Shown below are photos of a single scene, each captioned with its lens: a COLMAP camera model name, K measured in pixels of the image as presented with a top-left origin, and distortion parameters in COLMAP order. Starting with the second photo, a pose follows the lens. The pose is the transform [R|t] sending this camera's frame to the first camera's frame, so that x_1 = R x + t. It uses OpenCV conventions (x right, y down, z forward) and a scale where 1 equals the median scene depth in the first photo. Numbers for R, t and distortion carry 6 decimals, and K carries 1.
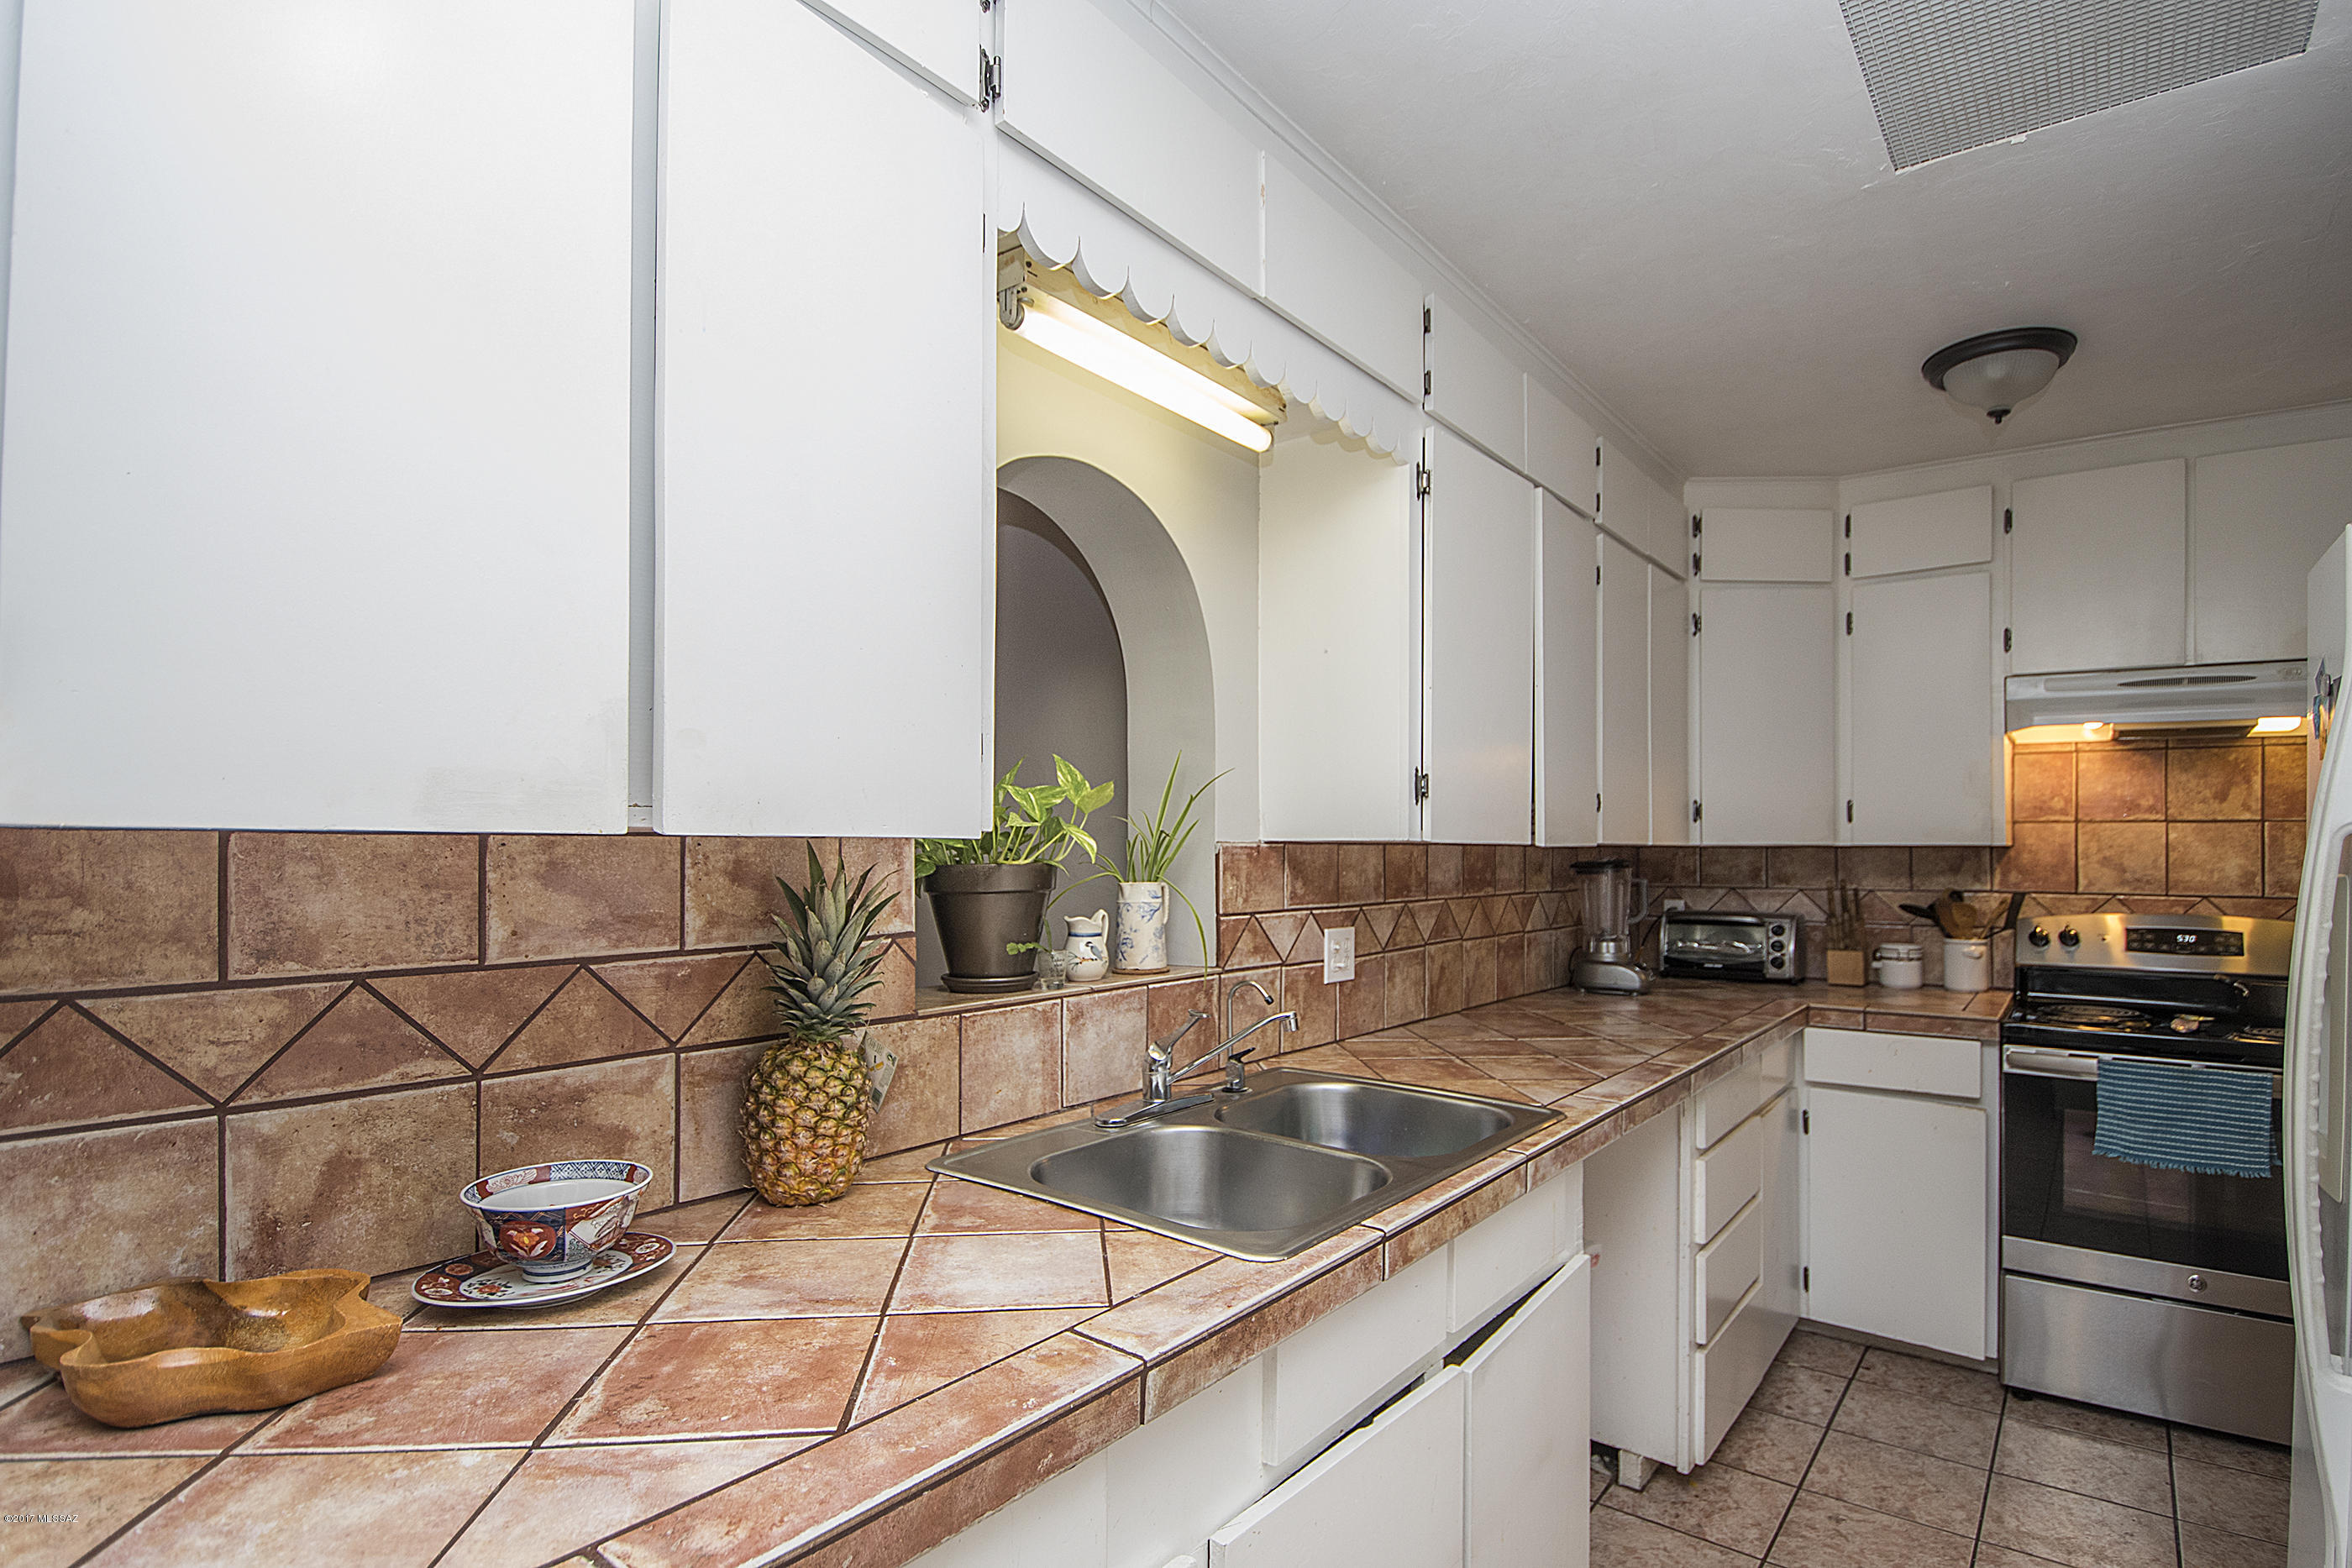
lens RADIAL K [[1185.1, 0, 1176.2], [0, 1185.1, 836.6], [0, 0, 1]] dist [0.000957, 0.000170]
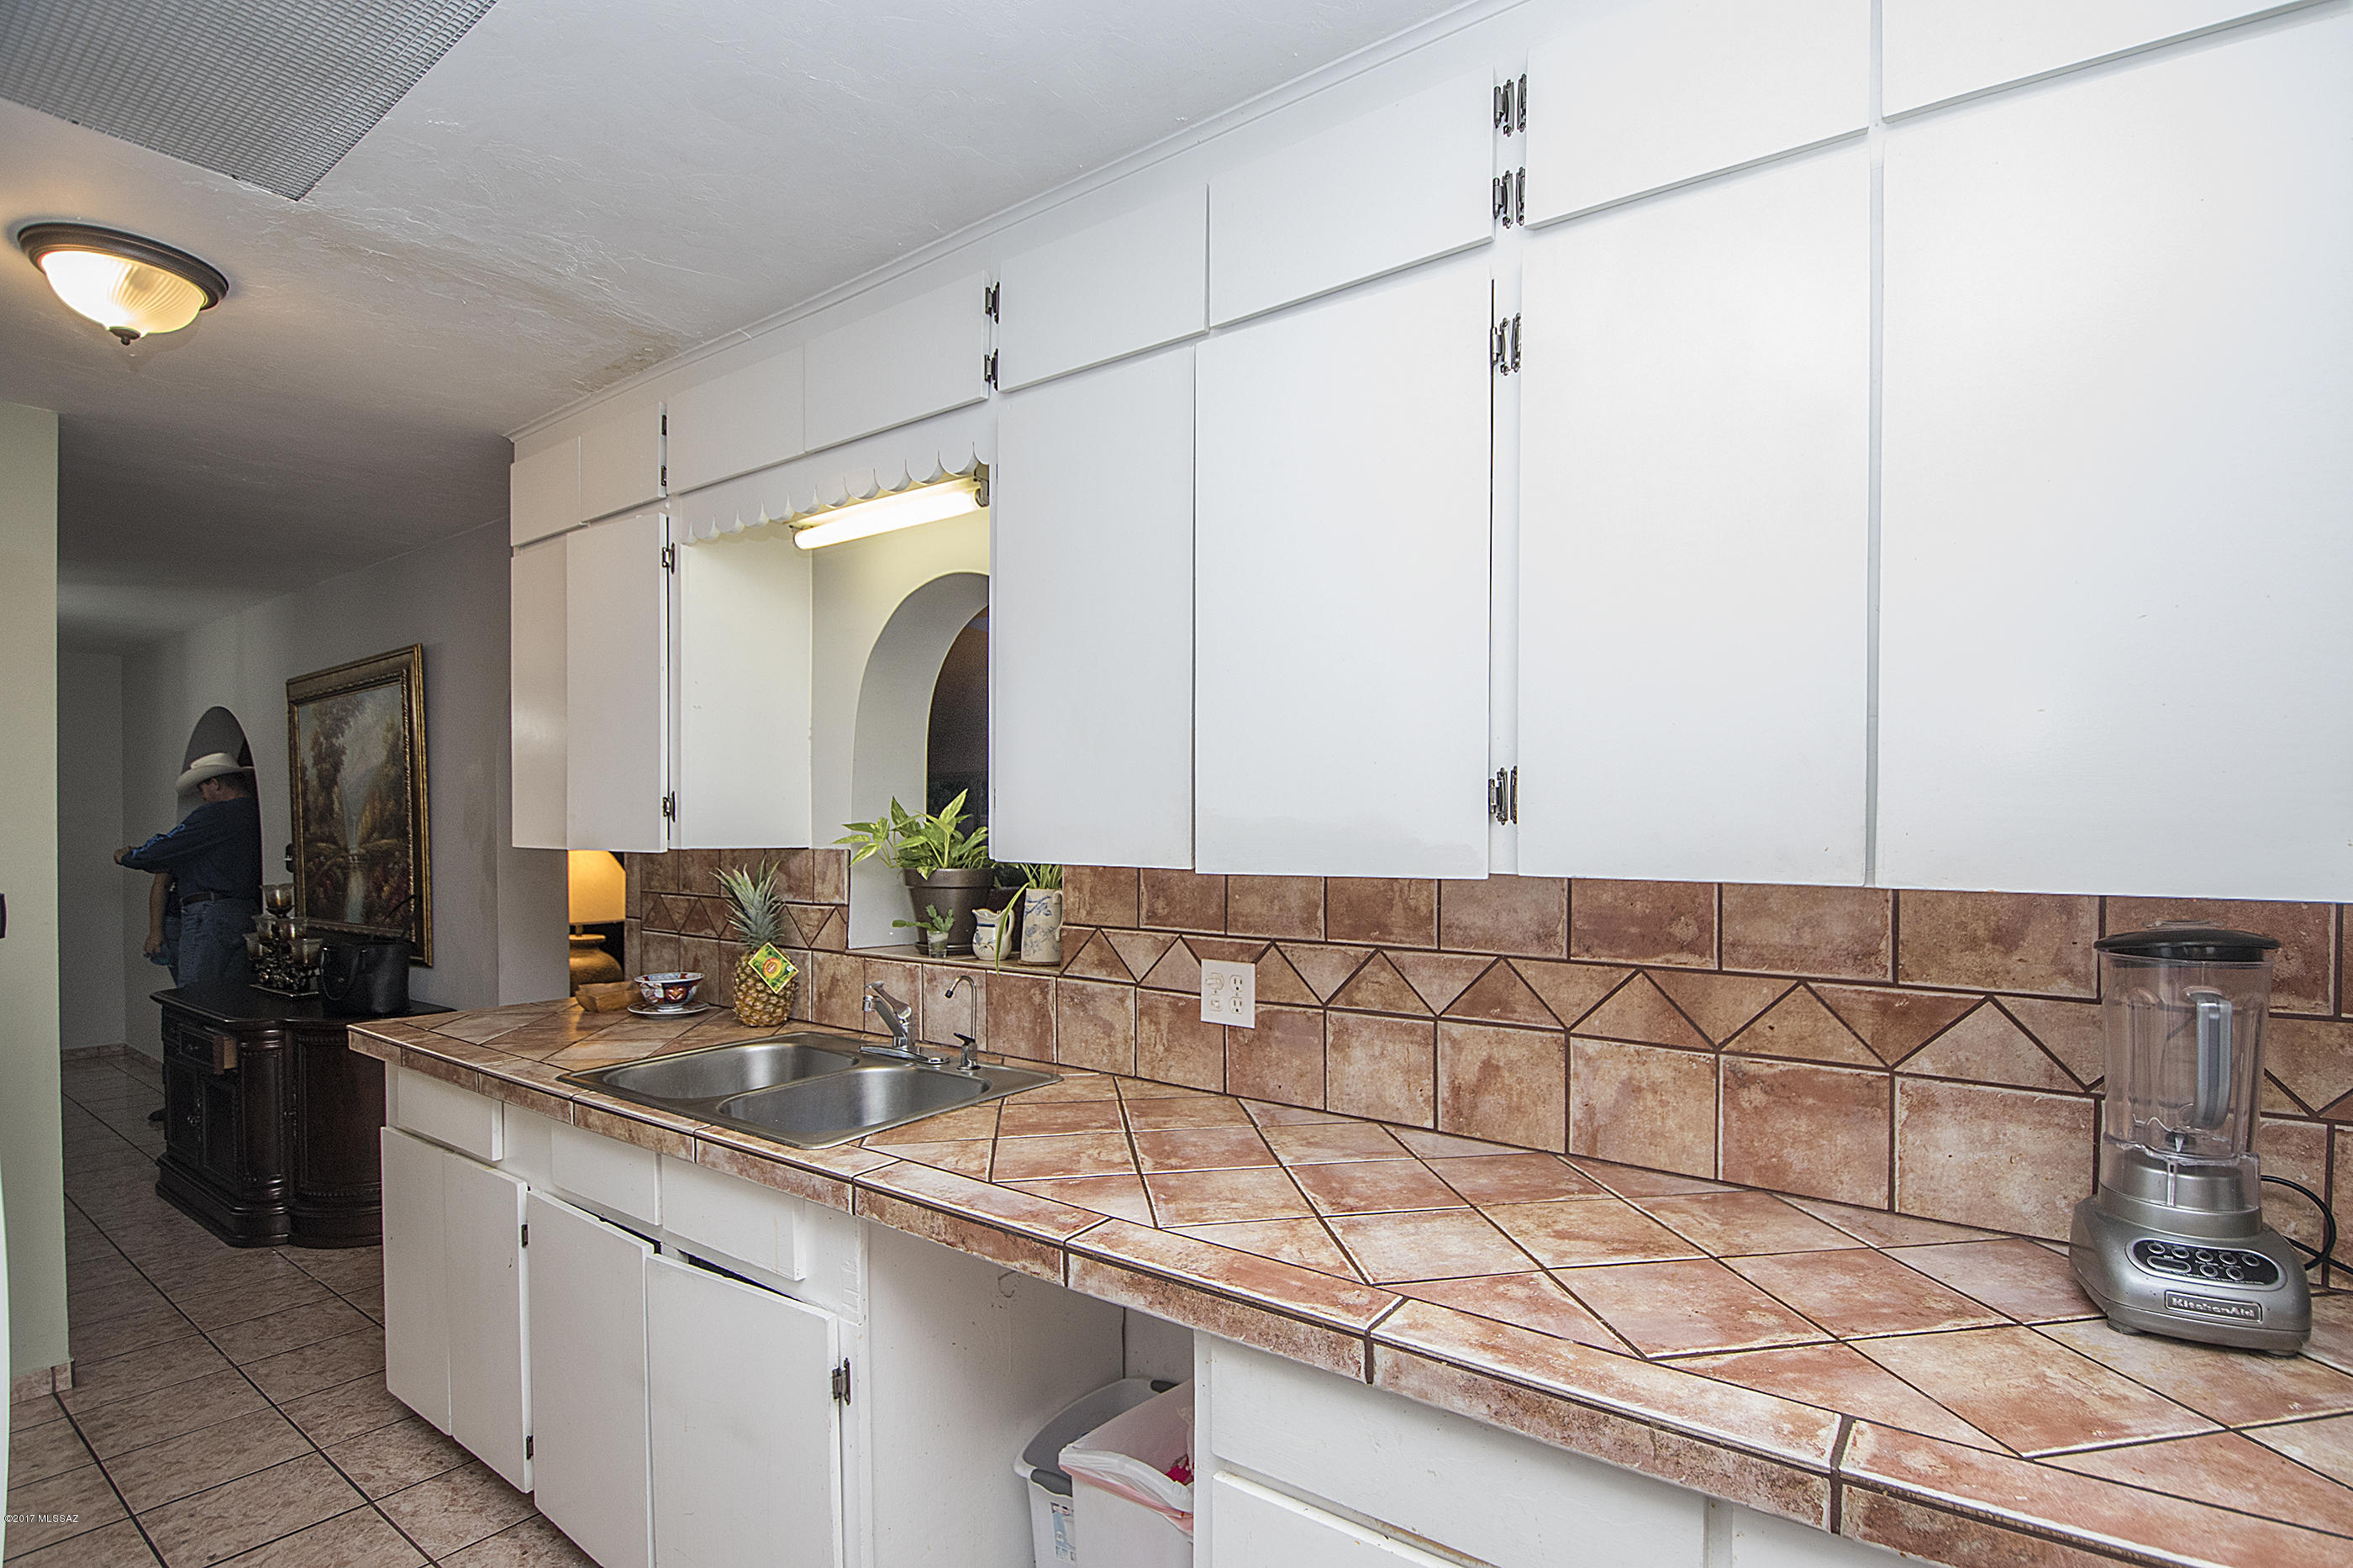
lens RADIAL K [[1121.2, 0, 1224.3], [0, 1121.2, 829.3], [0, 0, 1]] dist [0.015048, 0.000042]
pose [[0.043803, 0.002518, -0.999037, 0.696514], [0.006976, 0.999972, 0.002827, -0.014113], [0.999016, -0.007093, 0.043784, 0.719547]]
